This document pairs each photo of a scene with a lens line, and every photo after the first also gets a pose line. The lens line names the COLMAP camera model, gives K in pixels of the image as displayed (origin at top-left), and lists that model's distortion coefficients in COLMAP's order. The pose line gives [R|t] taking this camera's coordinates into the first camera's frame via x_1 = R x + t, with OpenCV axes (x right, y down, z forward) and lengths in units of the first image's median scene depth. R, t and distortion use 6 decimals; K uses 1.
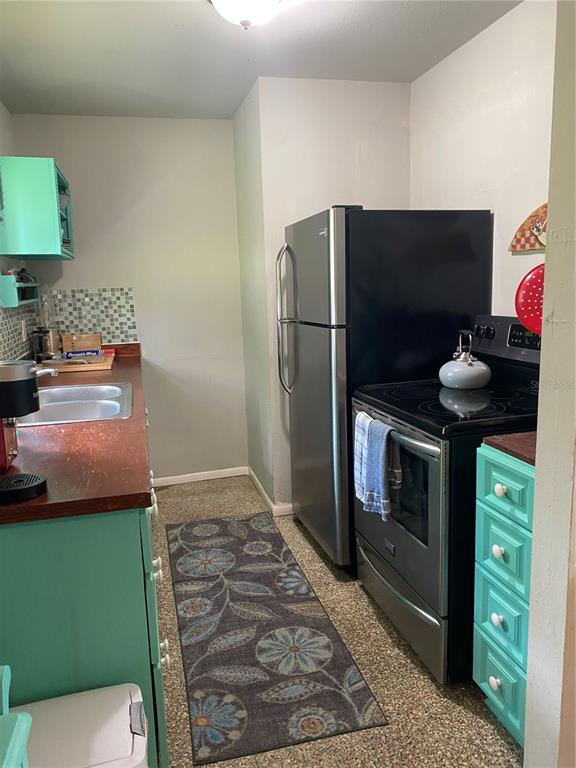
lens RADIAL K [[586.2, 0, 288.8], [0, 586.2, 388.0], [0, 0, 1]] dist [0.042368, -0.054797]
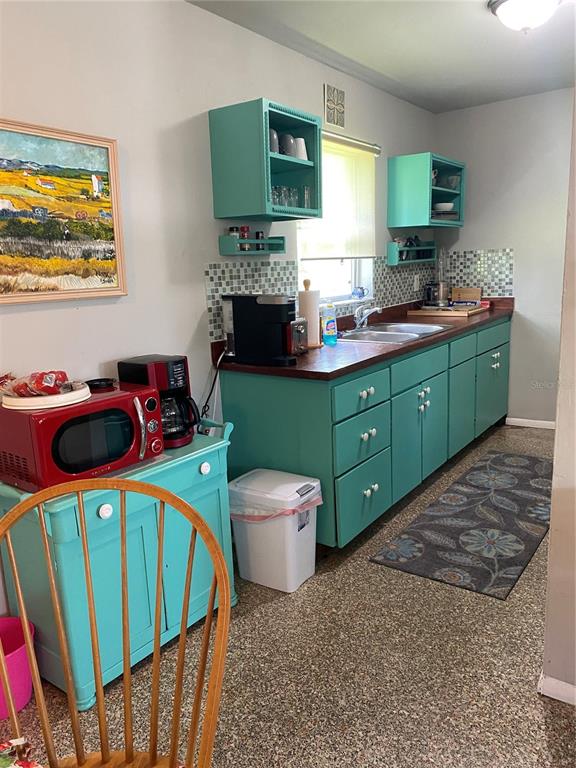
lens RADIAL K [[586.2, 0, 286.8], [0, 586.2, 386.4], [0, 0, 1]] dist [0.042368, -0.054797]
pose [[0.647143, 0.160378, -0.745309, 0.459971], [-0.110896, 0.987027, 0.116102, 0.013787], [0.754260, 0.007517, 0.656533, -0.113857]]
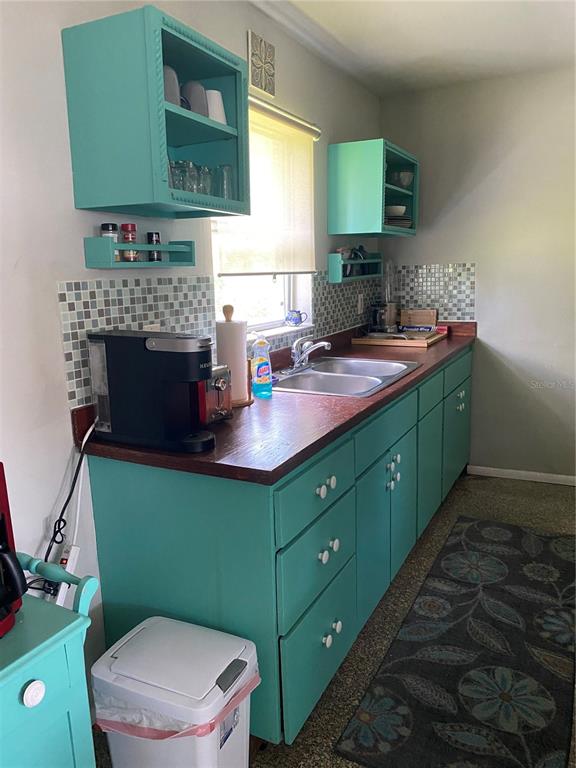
lens RADIAL K [[586.2, 0, 282.1], [0, 586.2, 383.4], [0, 0, 1]] dist [0.042368, -0.054797]
pose [[0.743123, 0.137293, -0.654919, 0.200231], [-0.111570, 0.990447, 0.081035, -0.027655], [0.659788, 0.012850, 0.751342, 0.109853]]
